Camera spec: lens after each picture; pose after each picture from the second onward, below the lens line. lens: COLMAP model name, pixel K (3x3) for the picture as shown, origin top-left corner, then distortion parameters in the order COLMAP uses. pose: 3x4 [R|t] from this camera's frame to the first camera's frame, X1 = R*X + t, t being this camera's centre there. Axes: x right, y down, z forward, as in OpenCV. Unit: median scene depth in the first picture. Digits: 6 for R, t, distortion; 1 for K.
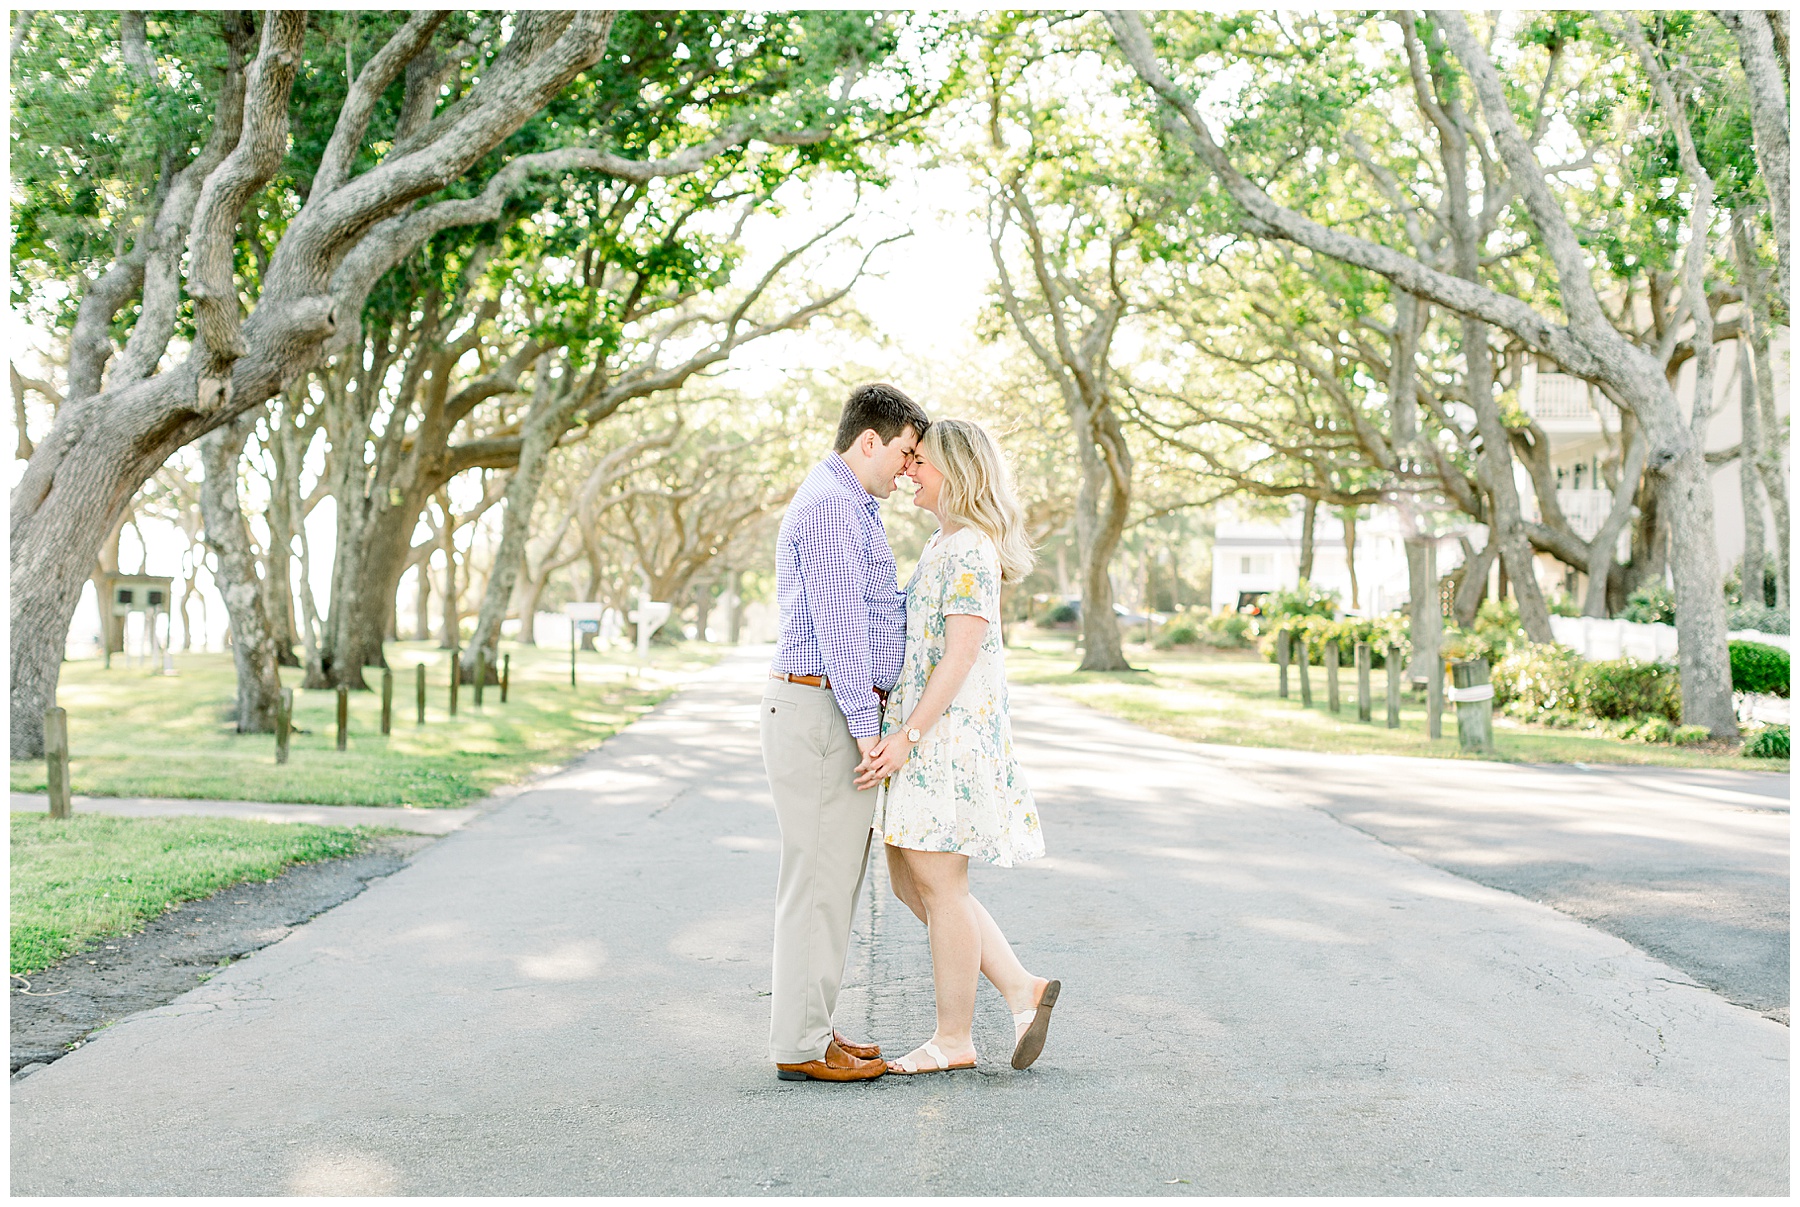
lens RADIAL K [[2697.8, 0, 900.3], [0, 2697.8, 603.0], [0, 0, 1]] dist [0.015292, -0.005142]
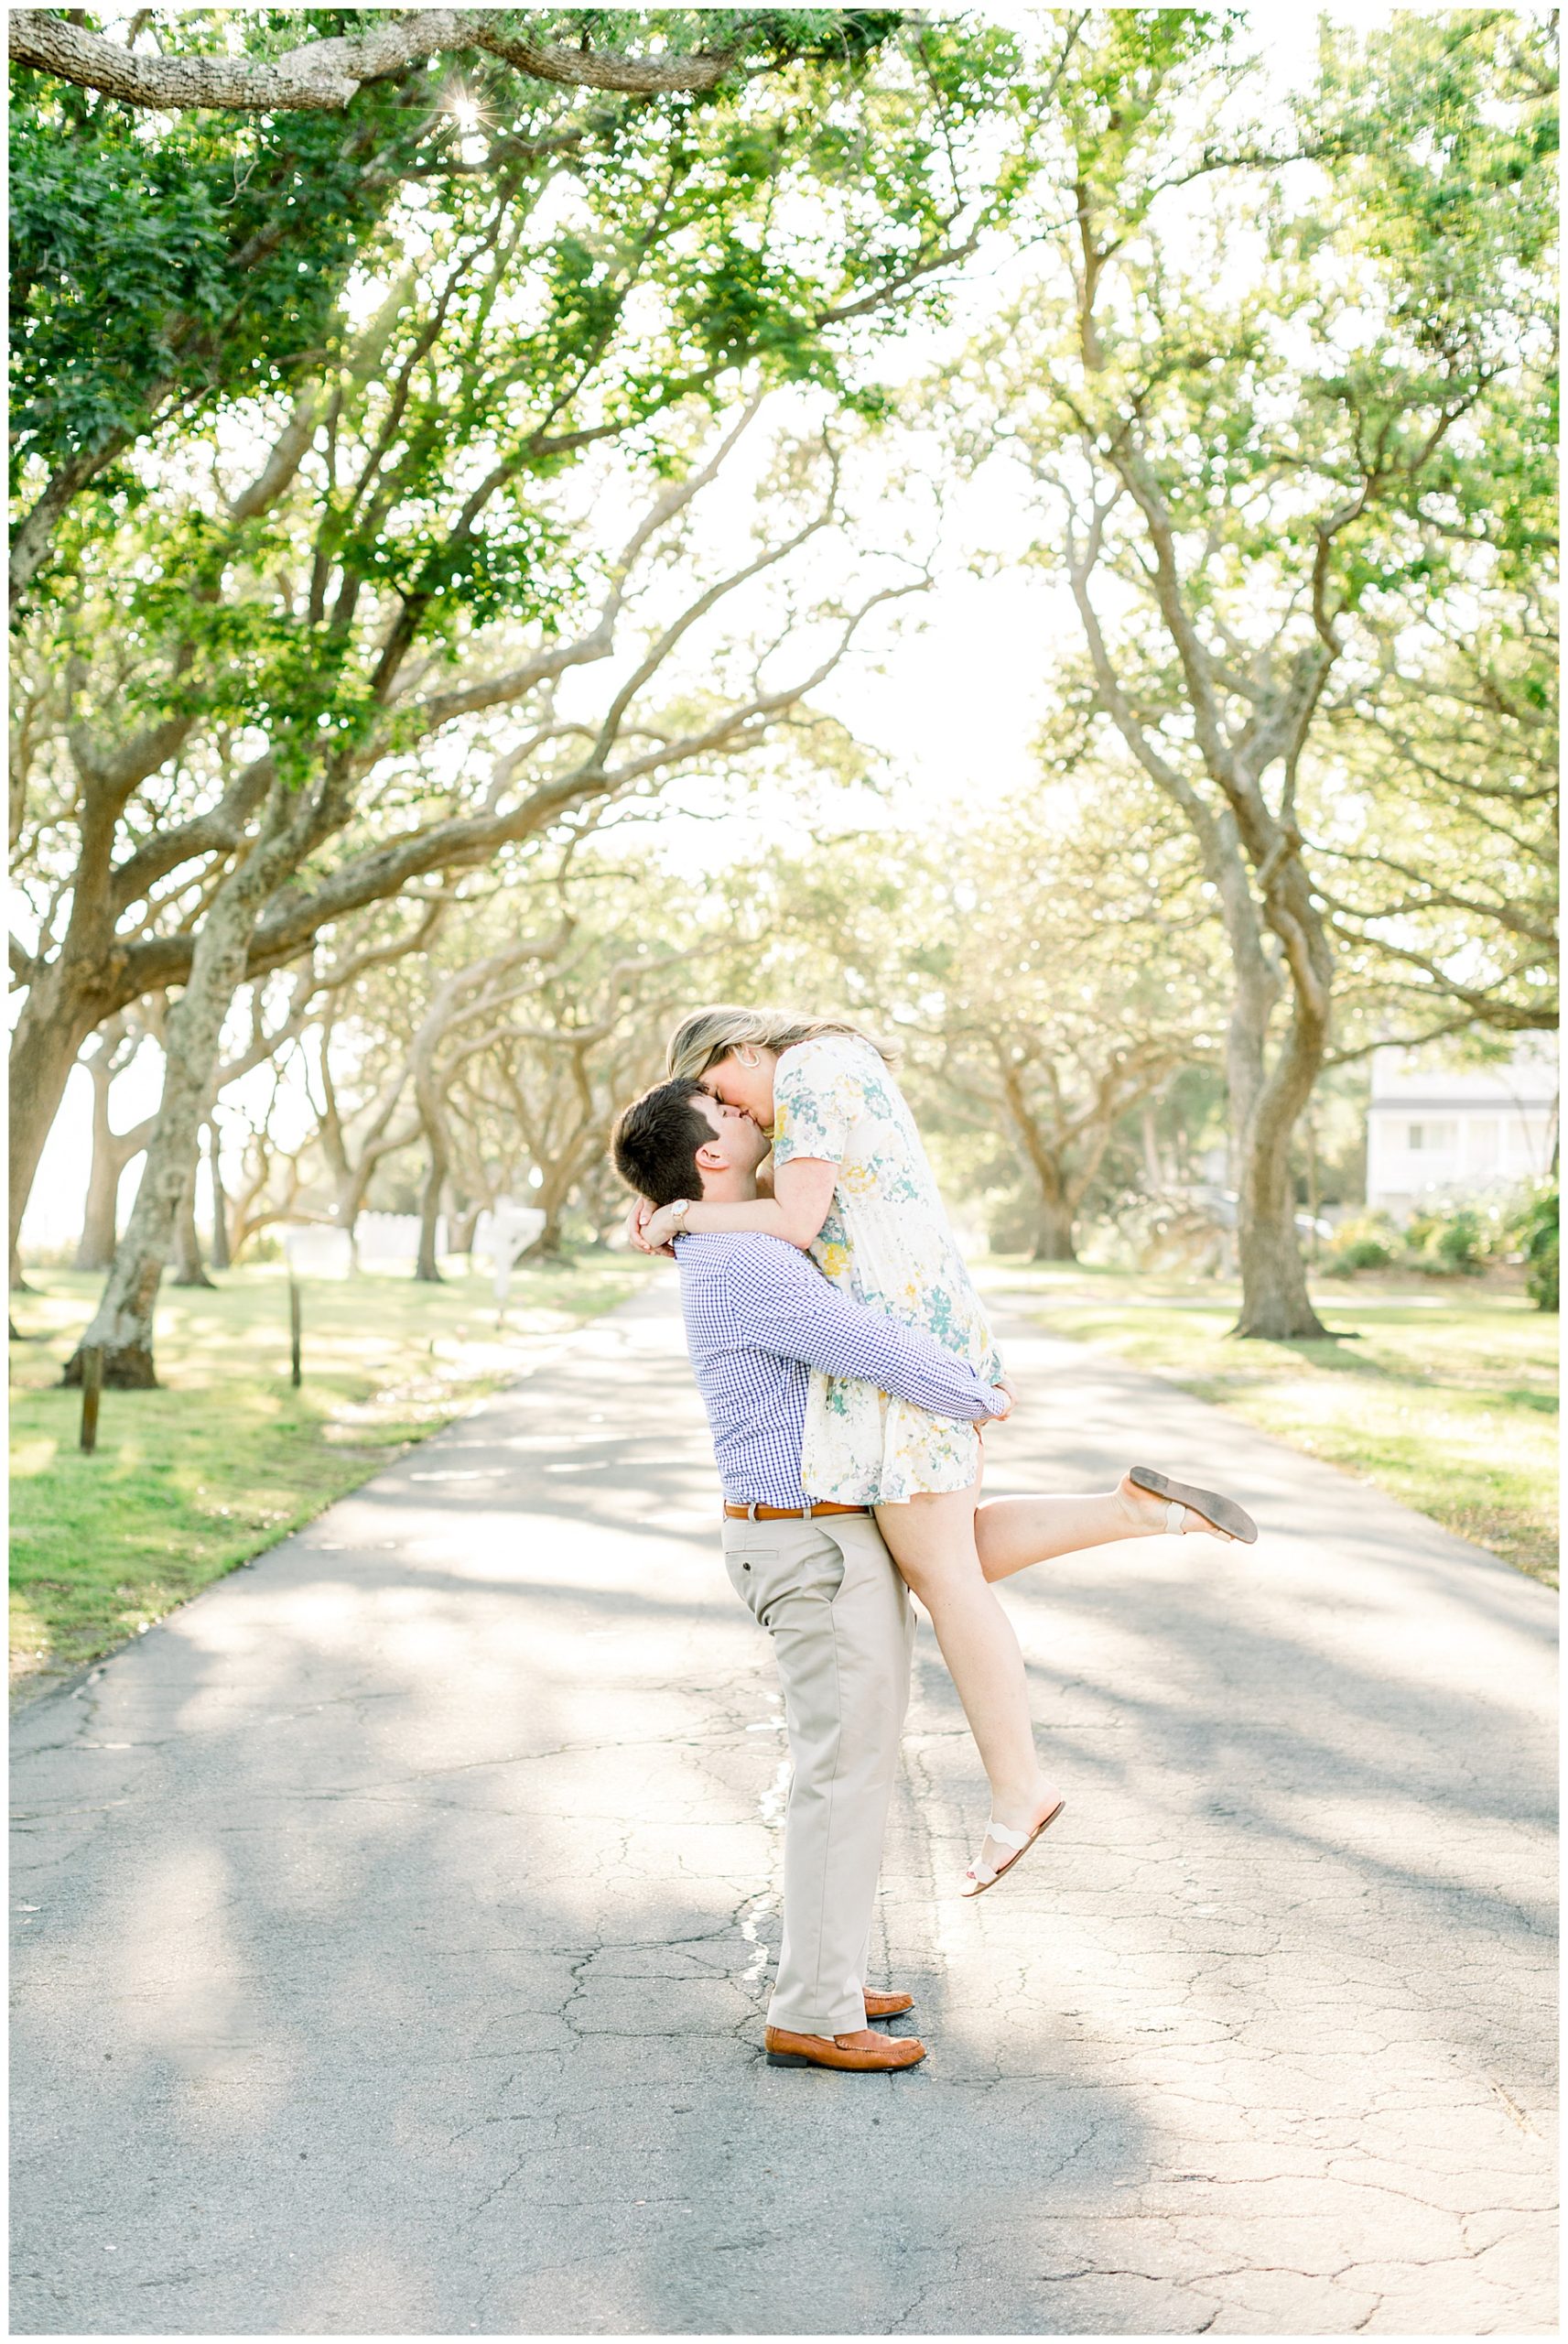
lens RADIAL K [[3512.7, 0, 772.5], [0, 3512.7, 1141.5], [0, 0, 1]] dist [0.015292, -0.005142]
pose [[0.999106, -0.005424, -0.041930, 0.001026], [0.004898, 0.999908, -0.012636, -0.005588], [0.041995, 0.012419, 0.999041, 0.220093]]
